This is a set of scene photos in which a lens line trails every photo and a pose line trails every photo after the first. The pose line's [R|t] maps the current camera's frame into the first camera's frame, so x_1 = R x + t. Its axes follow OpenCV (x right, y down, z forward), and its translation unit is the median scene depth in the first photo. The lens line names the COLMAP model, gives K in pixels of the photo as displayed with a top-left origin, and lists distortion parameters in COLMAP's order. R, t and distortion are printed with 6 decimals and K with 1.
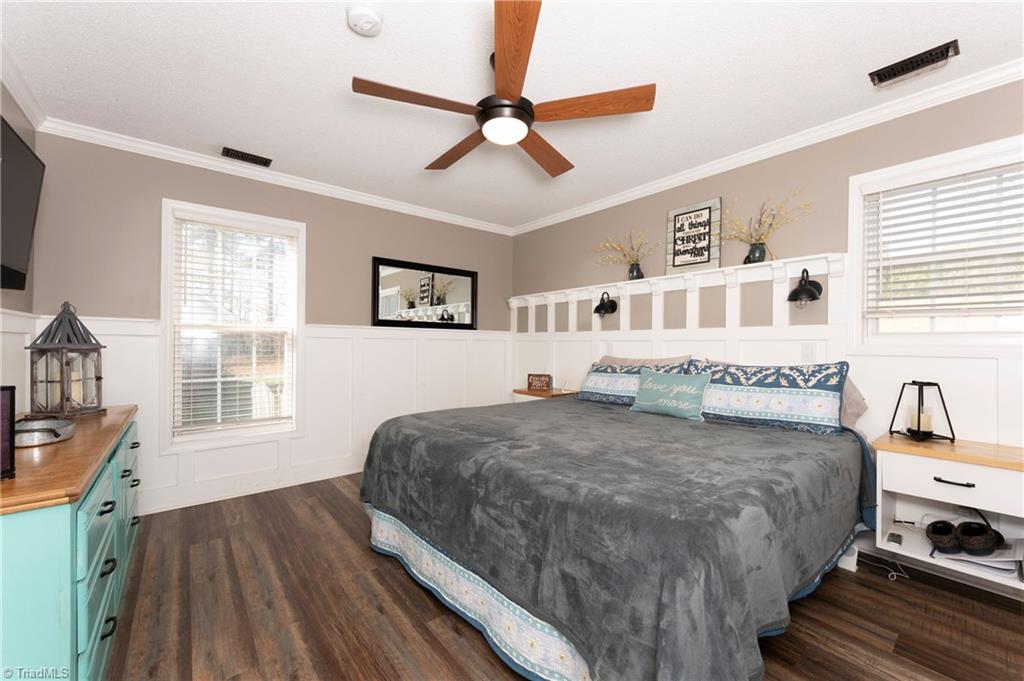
lens RADIAL K [[403.8, 0, 511.4], [0, 403.8, 341.2], [0, 0, 1]] dist [-0.001828, -0.000041]
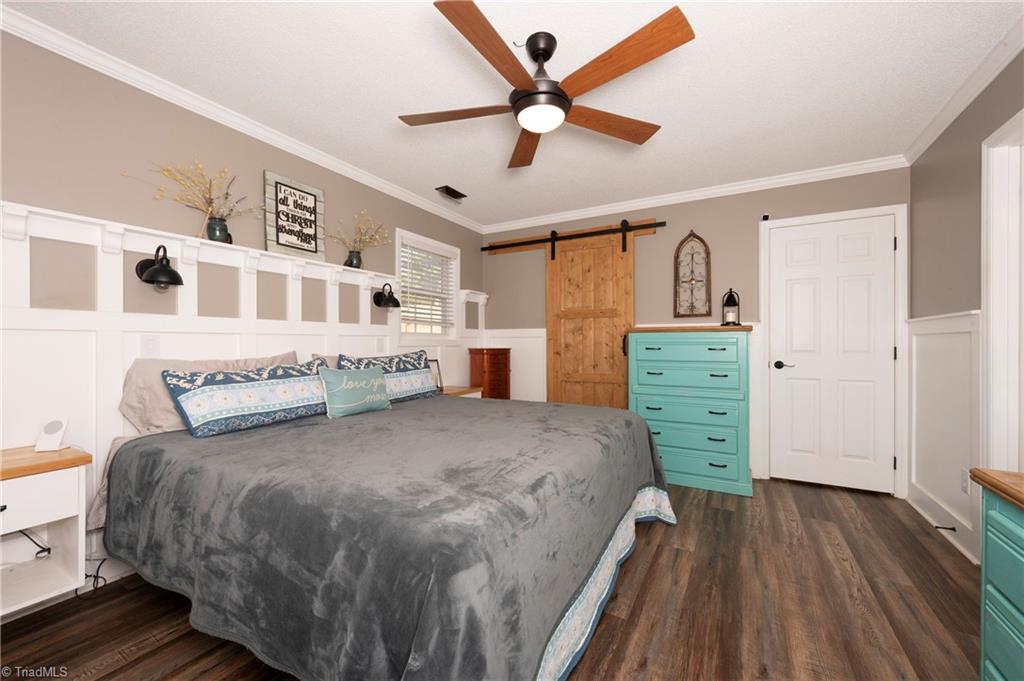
lens RADIAL K [[403.8, 0, 510.7], [0, 403.8, 345.2], [0, 0, 1]] dist [-0.001828, -0.000041]
pose [[-0.360782, -0.015105, 0.932528, -0.562250], [-0.012569, 0.999857, 0.011333, 0.006361], [-0.932566, -0.007632, -0.360920, 0.889307]]
